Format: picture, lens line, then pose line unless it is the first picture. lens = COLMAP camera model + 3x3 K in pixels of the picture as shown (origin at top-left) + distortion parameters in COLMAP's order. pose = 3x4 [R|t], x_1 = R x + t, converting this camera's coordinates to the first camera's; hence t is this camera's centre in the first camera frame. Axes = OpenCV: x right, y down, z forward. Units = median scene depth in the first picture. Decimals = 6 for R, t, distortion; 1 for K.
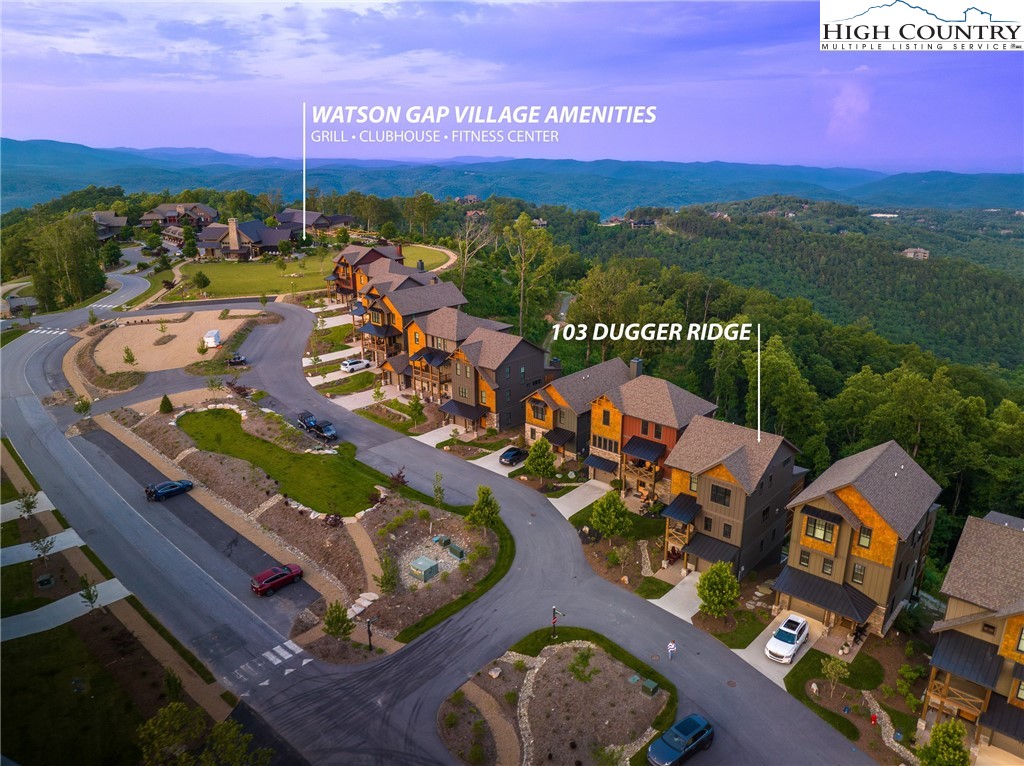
lens RADIAL K [[717.6, 0, 511.5], [0, 717.6, 381.2], [0, 0, 1]] dist [-0.034394, -0.008234]
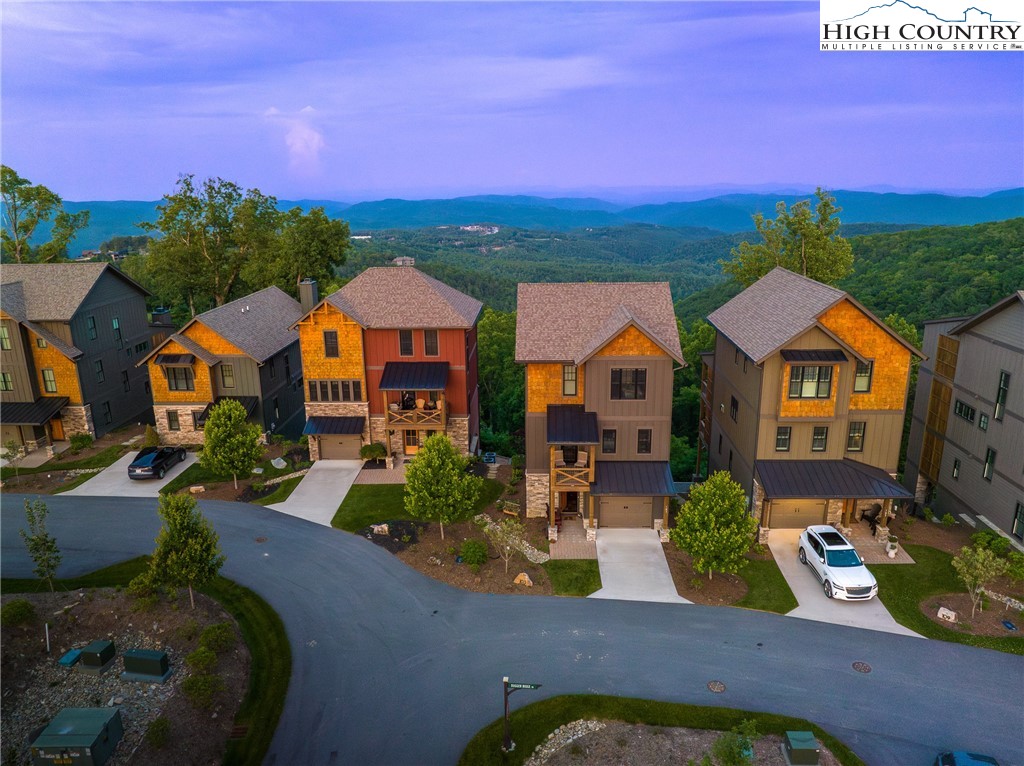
lens RADIAL K [[717.6, 0, 511.0], [0, 717.6, 384.1], [0, 0, 1]] dist [-0.034394, -0.008234]
pose [[0.772292, -0.178881, 0.609563, -0.112649], [0.204801, 0.978413, 0.027648, 0.095489], [-0.601350, 0.103487, 0.792255, 0.455175]]
